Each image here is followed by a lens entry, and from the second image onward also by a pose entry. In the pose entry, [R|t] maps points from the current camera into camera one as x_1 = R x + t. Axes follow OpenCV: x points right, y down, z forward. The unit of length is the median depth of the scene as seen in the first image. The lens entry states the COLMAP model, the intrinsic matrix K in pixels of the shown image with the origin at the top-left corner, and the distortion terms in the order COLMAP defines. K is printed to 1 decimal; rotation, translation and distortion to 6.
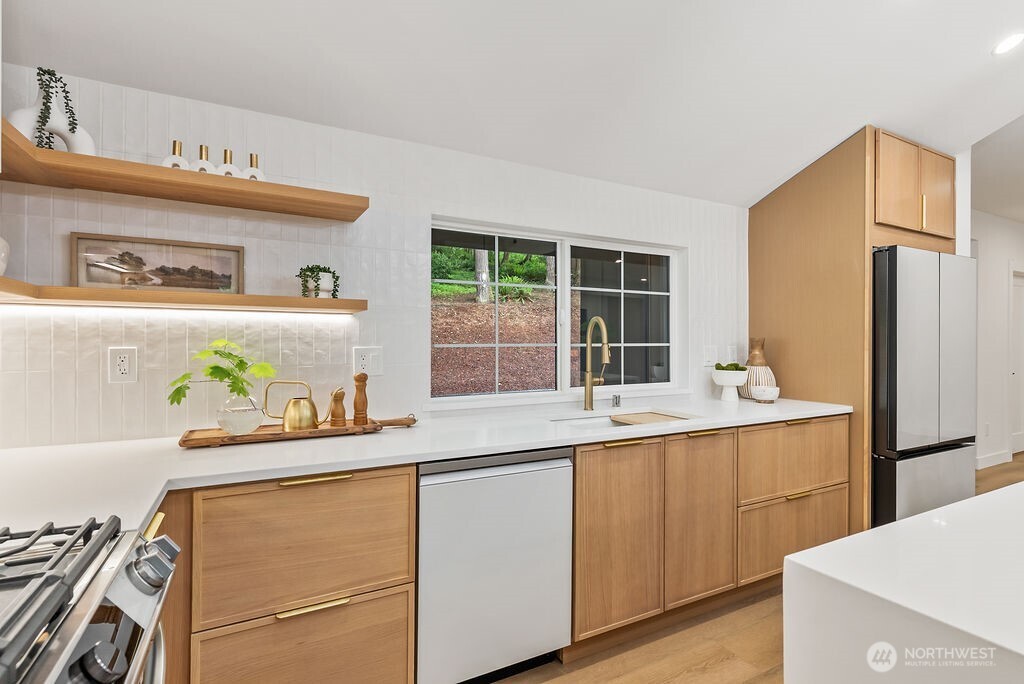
lens RADIAL K [[489.5, 0, 512.3], [0, 489.5, 339.2], [0, 0, 1]] dist [-0.003697, -0.000260]
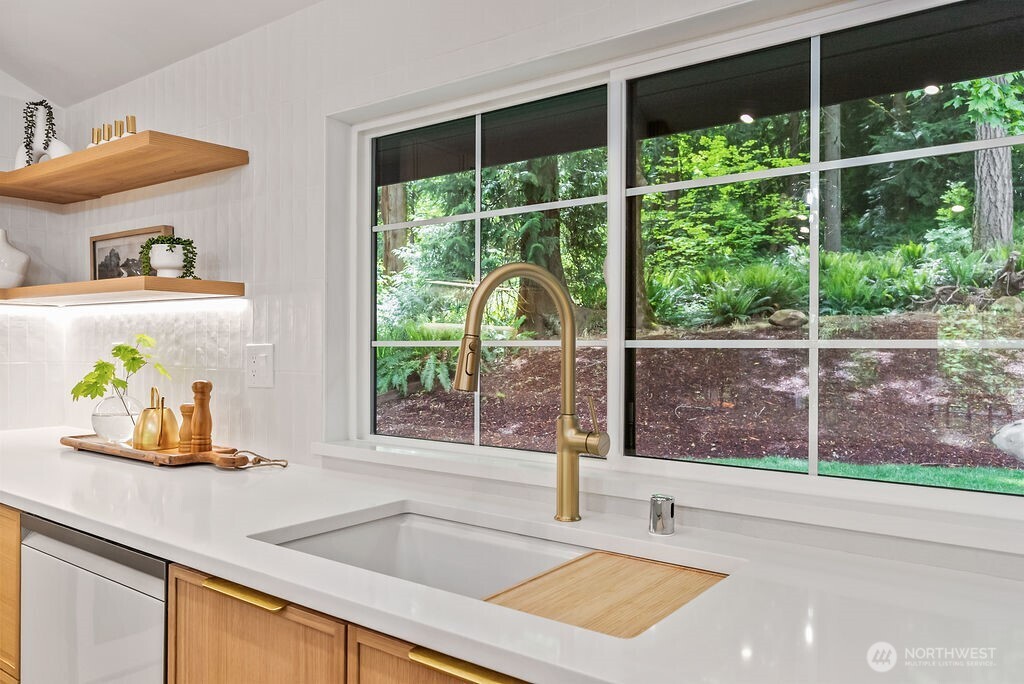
lens RADIAL K [[758.0, 0, 511.2], [0, 758.0, 344.3], [0, 0, 1]] dist [-0.000517, 0.001446]
pose [[0.417566, -0.002241, -0.908644, 0.827167], [-0.002743, 0.999989, -0.003727, 0.019937], [0.908643, 0.004049, 0.417555, 0.920287]]
